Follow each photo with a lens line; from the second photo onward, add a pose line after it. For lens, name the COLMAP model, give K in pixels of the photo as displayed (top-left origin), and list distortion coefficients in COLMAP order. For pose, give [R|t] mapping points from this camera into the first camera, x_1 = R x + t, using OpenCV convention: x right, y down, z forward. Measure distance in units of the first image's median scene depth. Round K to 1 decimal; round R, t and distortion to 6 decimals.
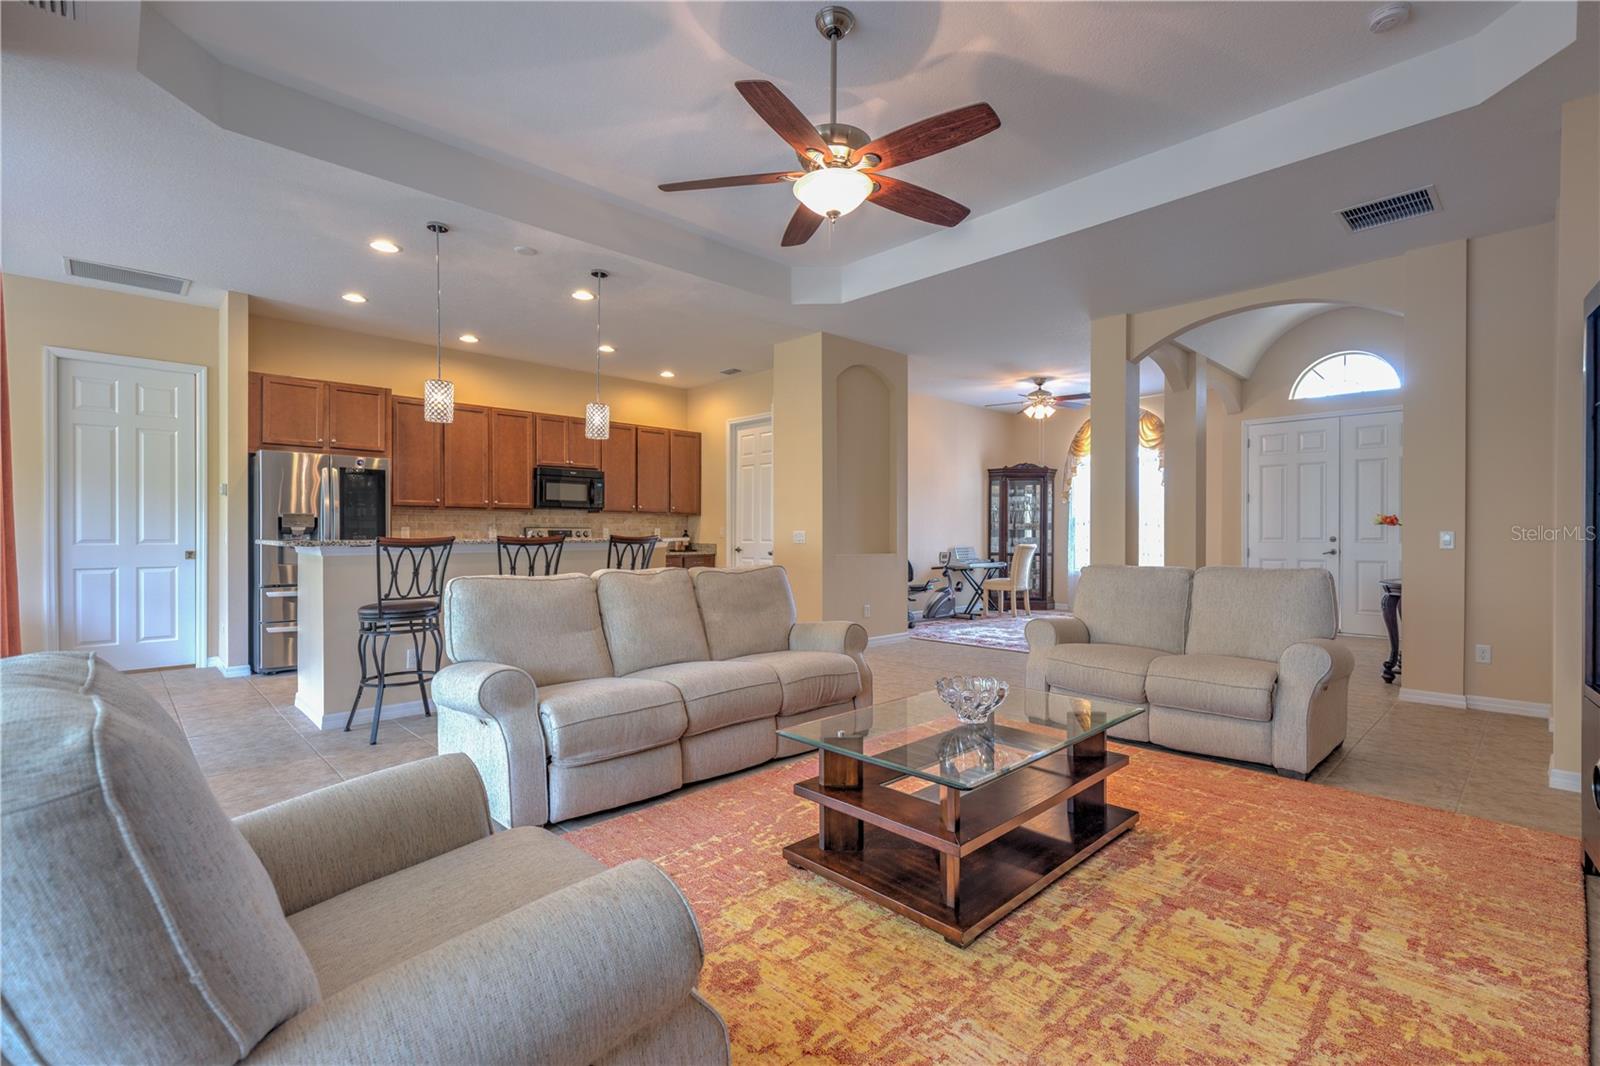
lens RADIAL K [[722.6, 0, 832.9], [0, 722.6, 530.4], [0, 0, 1]] dist [0.005545, 0.000426]
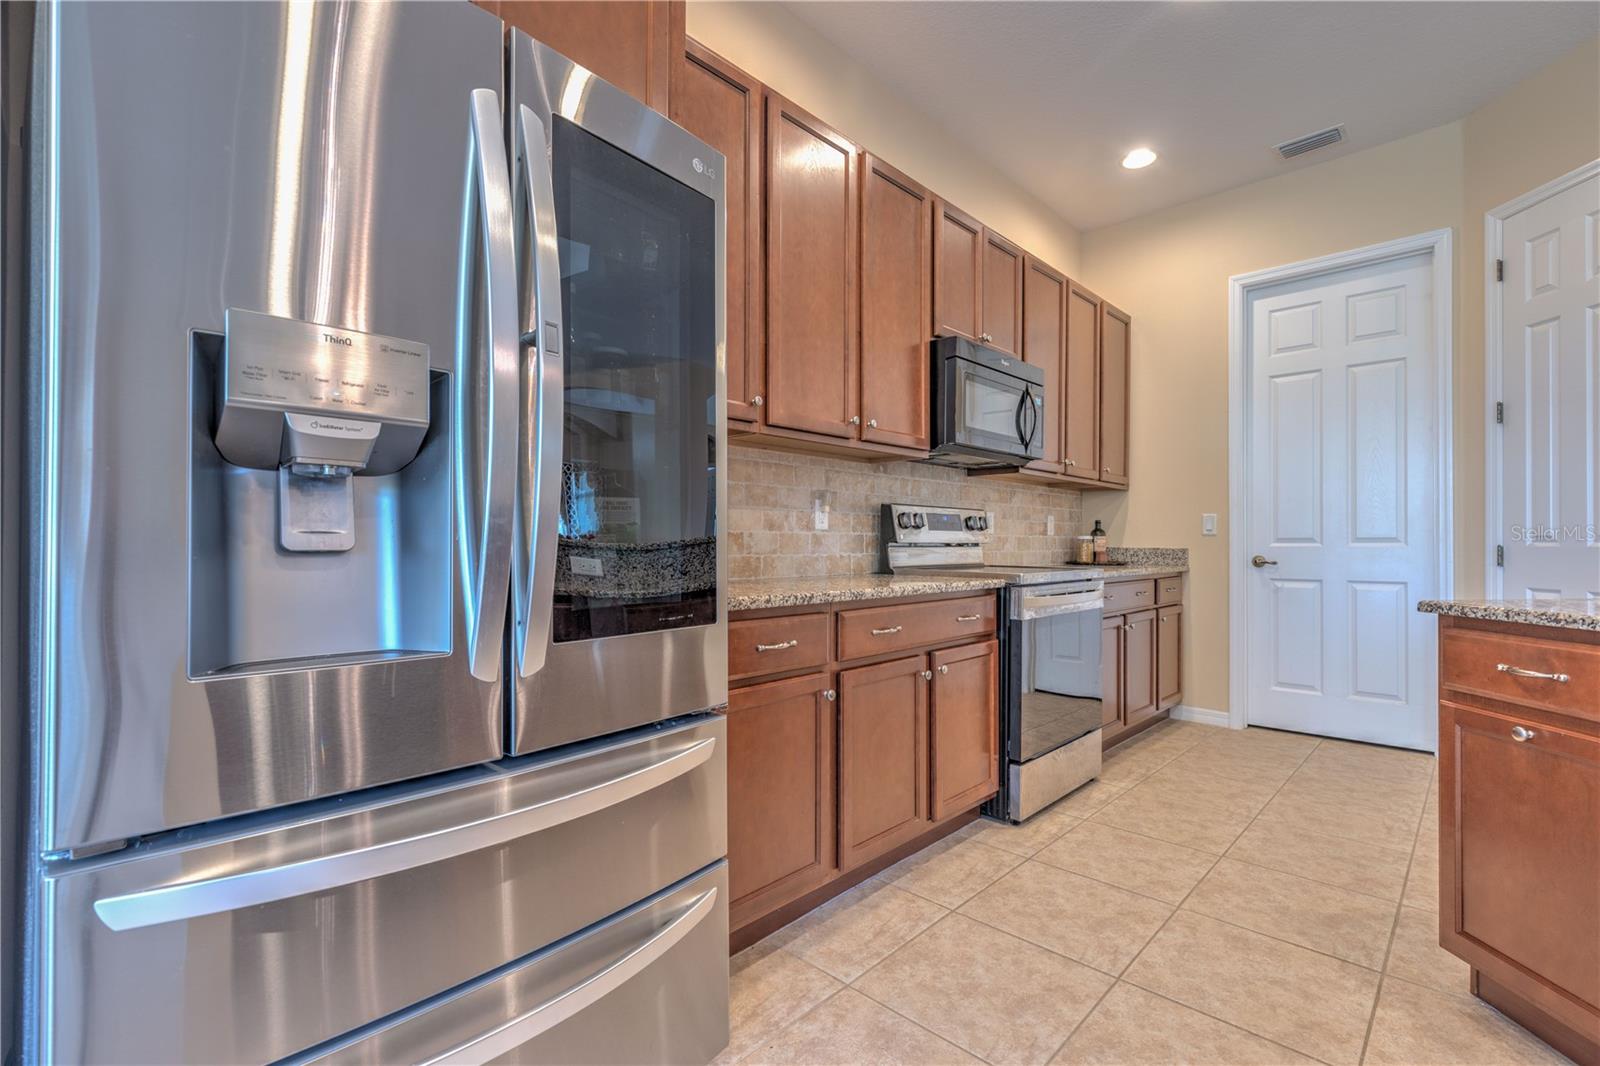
lens RADIAL K [[722.6, 0, 825.8], [0, 722.6, 539.8], [0, 0, 1]] dist [0.005545, 0.000426]
pose [[0.999036, 0.001660, 0.043877, -0.681311], [-0.001654, 0.999999, -0.000183, 0.021335], [-0.043878, 0.000110, 0.999037, 0.896341]]
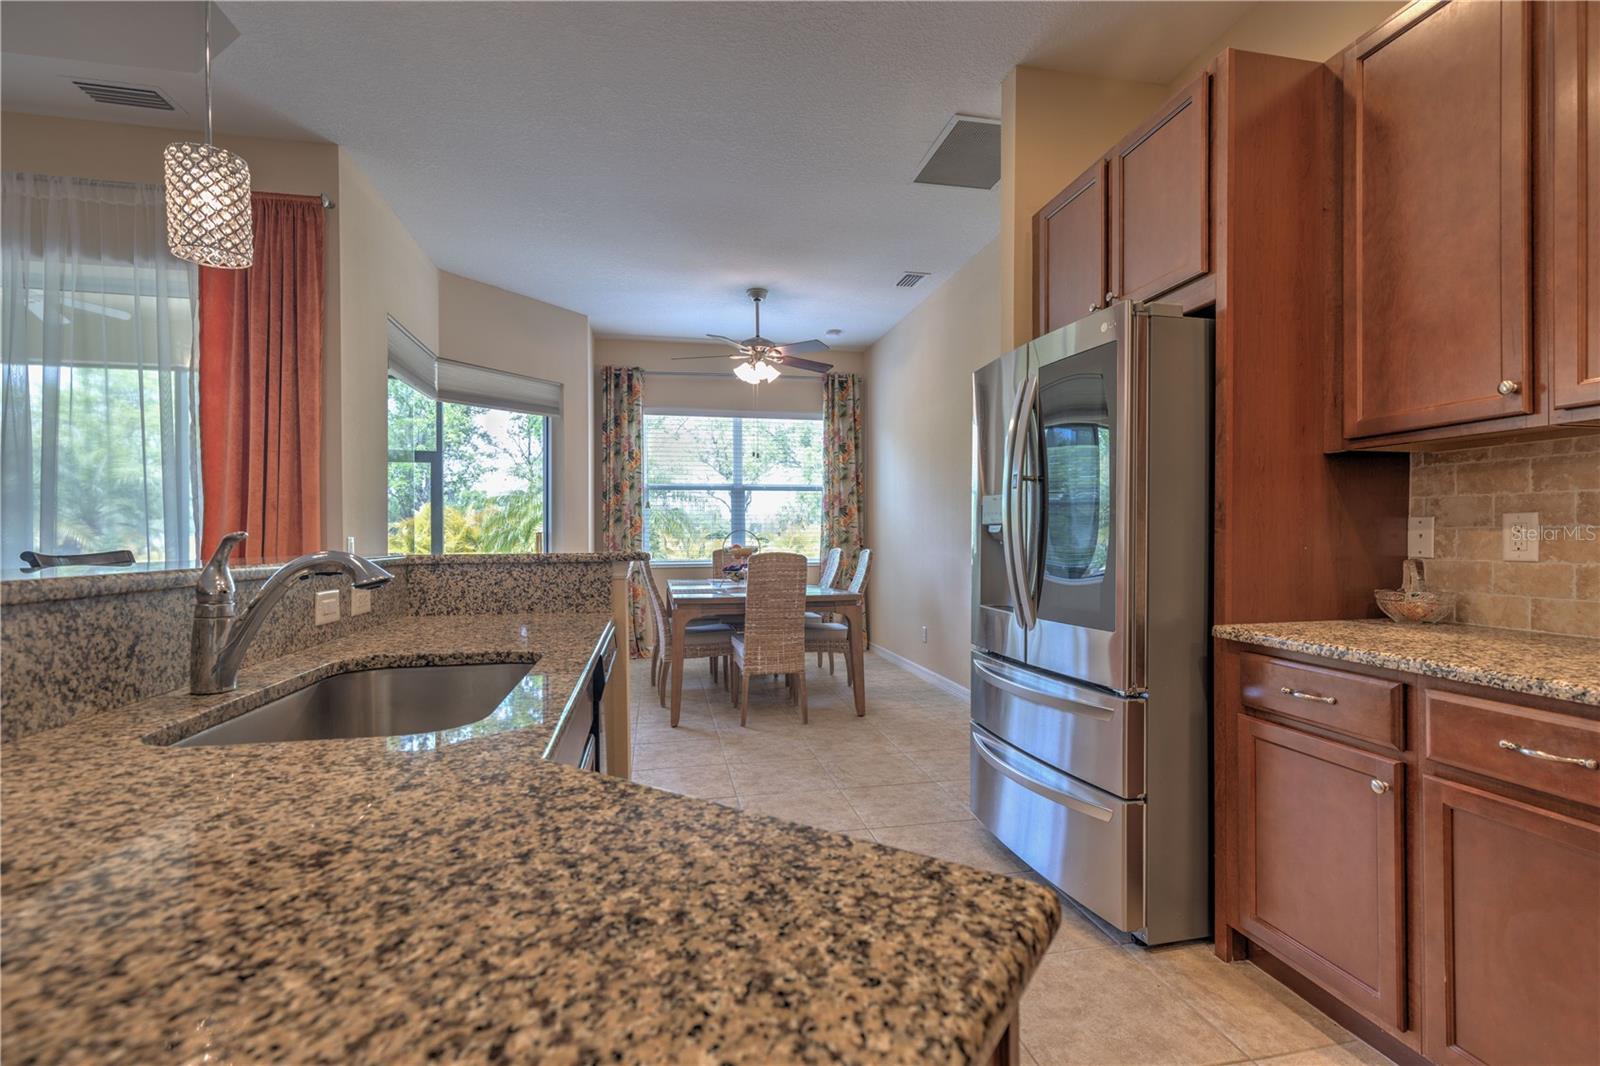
lens RADIAL K [[722.6, 0, 805.9], [0, 722.6, 539.4], [0, 0, 1]] dist [0.005545, 0.000426]
pose [[-0.550607, 0.006716, -0.834737, -0.321047], [0.009428, 0.999954, 0.001826, 0.002152], [0.834711, -0.006865, -0.550645, 1.218546]]
